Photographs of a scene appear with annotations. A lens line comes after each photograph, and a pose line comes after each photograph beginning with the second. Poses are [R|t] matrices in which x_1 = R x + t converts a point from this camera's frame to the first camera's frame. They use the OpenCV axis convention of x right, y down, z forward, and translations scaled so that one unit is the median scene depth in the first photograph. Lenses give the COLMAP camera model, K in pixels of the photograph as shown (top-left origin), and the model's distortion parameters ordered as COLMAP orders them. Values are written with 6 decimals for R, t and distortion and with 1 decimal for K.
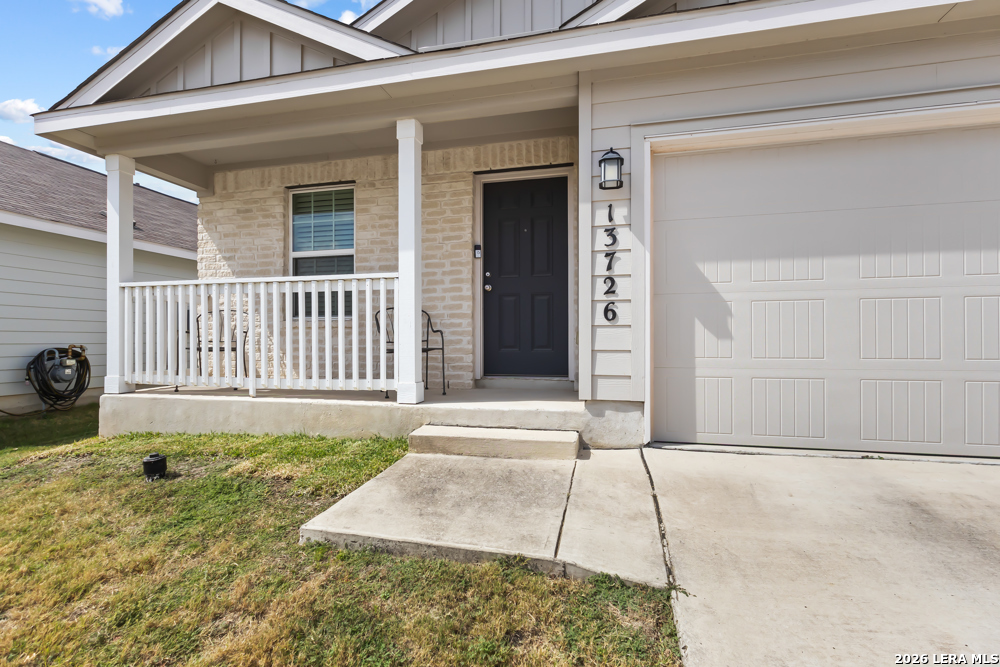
lens RADIAL K [[461.2, 0, 501.7], [0, 461.2, 336.1], [0, 0, 1]] dist [0.000854, 0.000179]
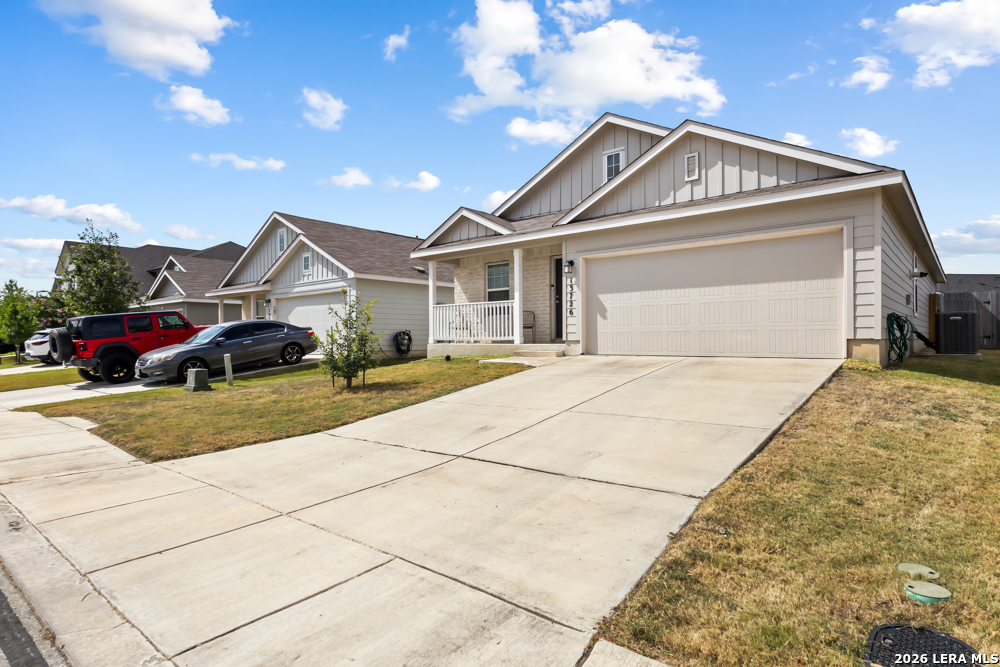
lens RADIAL K [[553.7, 0, 500.0], [0, 553.7, 333.5], [0, 0, 1]] dist [0.001315, 0.000285]
pose [[0.890672, -0.006735, -0.454597, 1.294849], [0.005042, 0.999975, -0.004935, 0.092777], [0.454619, 0.002103, 0.890684, -2.188833]]
